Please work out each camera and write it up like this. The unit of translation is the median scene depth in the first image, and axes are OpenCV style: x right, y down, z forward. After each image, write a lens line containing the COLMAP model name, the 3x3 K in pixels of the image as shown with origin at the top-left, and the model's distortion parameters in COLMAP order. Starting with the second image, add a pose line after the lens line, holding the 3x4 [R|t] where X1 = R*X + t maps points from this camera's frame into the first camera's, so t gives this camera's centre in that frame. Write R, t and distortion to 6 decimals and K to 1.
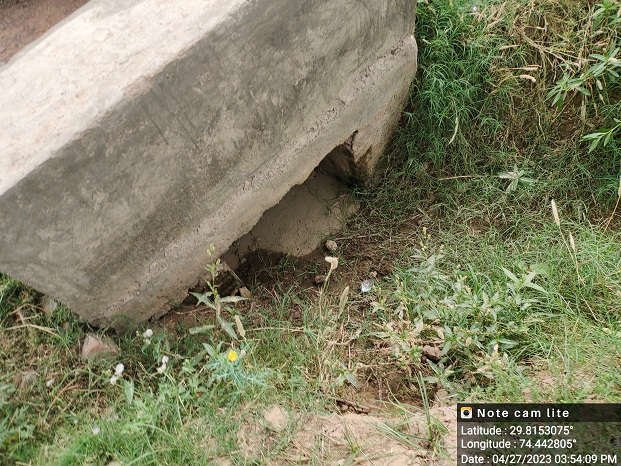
lens RADIAL K [[453.4, 0, 311.1], [0, 453.4, 233.8], [0, 0, 1]] dist [0.007934, -0.015894]
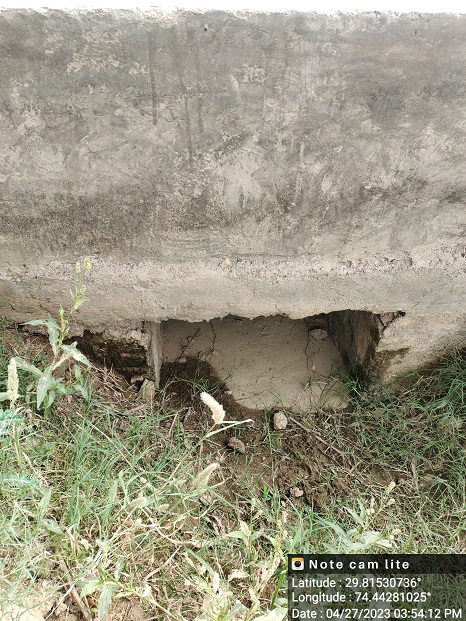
lens RADIAL K [[453.4, 0, 232.6], [0, 453.4, 308.8], [0, 0, 1]] dist [0.007934, -0.015894]
pose [[0.744794, 0.607991, -0.275005, 0.119895], [-0.648337, 0.756861, -0.082590, -0.000914], [0.157927, 0.239809, 0.957889, 0.360903]]
